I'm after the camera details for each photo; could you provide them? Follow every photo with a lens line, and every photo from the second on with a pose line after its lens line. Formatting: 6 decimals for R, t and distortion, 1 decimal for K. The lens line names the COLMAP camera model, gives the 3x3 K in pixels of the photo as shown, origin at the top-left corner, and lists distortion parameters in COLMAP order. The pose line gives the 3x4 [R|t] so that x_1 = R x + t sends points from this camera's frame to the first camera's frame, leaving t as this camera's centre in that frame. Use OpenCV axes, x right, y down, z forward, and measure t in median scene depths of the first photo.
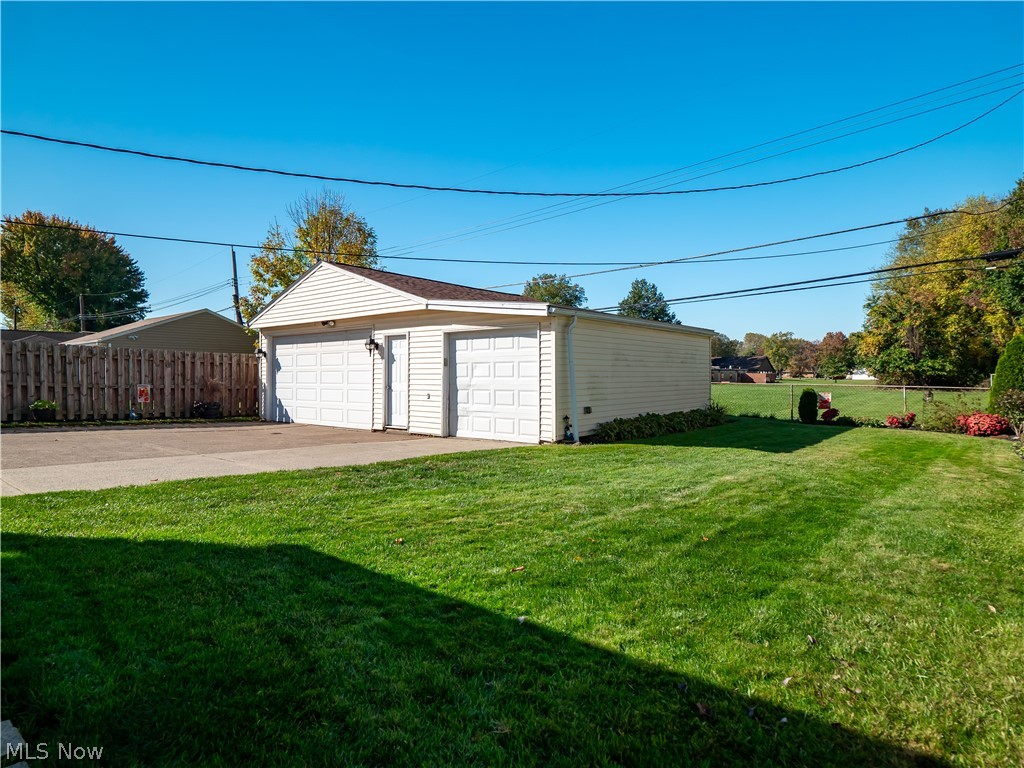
lens RADIAL K [[547.3, 0, 533.2], [0, 547.3, 377.8], [0, 0, 1]] dist [-0.000043, -0.001591]
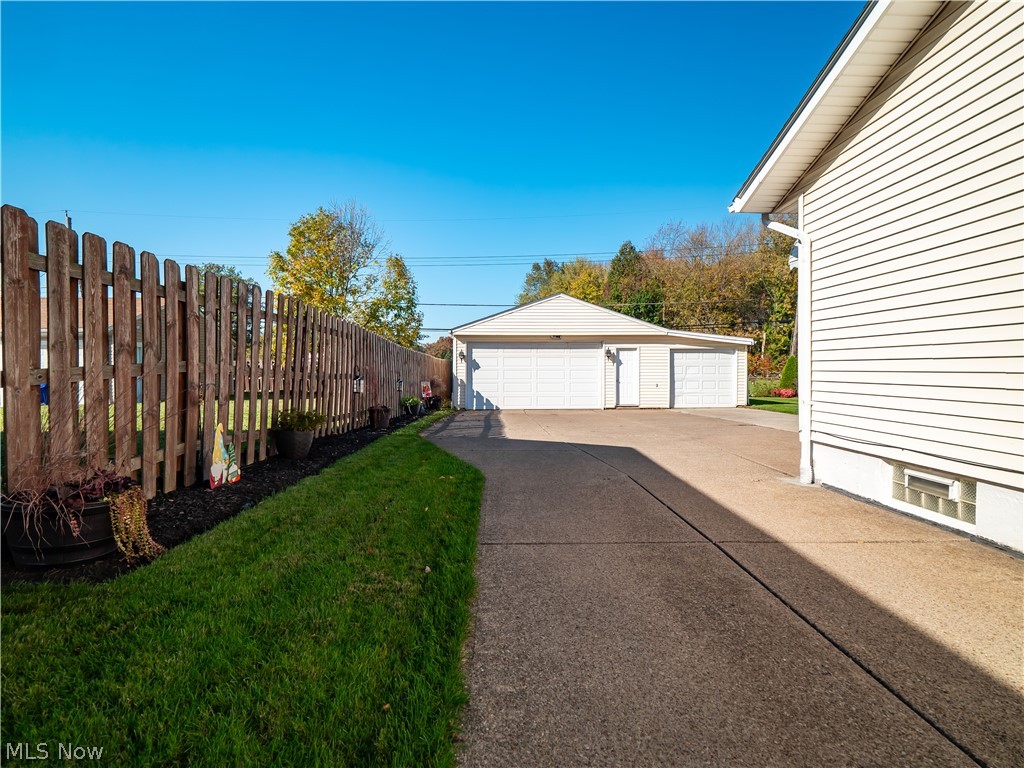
lens RADIAL K [[494.7, 0, 532.6], [0, 494.7, 375.6], [0, 0, 1]] dist [0.000058, -0.002269]
pose [[0.767302, -0.007099, 0.641247, -1.367458], [0.002876, 0.999967, 0.007629, -0.008813], [-0.641279, -0.004009, 0.767297, 0.060712]]
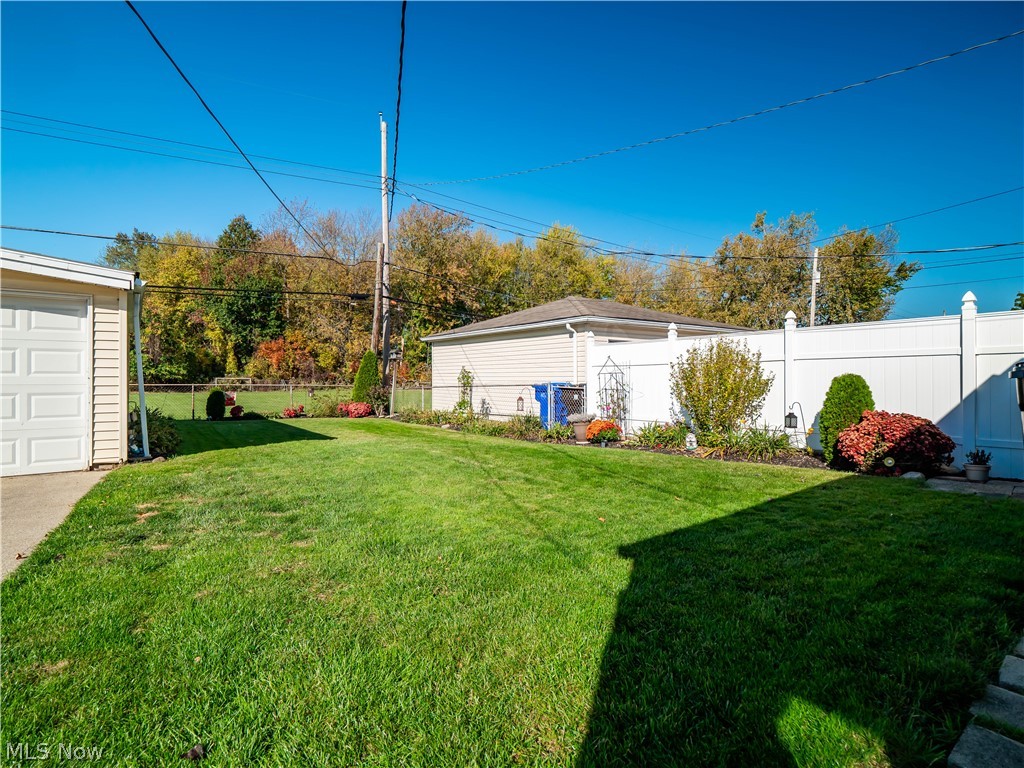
lens RADIAL K [[494.7, 0, 490.4], [0, 494.7, 365.9], [0, 0, 1]] dist [0.000058, -0.002269]
pose [[0.296493, 0.024845, 0.954712, -0.340819], [0.005848, 0.999596, -0.027829, 0.007635], [-0.955017, 0.013835, 0.296227, 0.256715]]
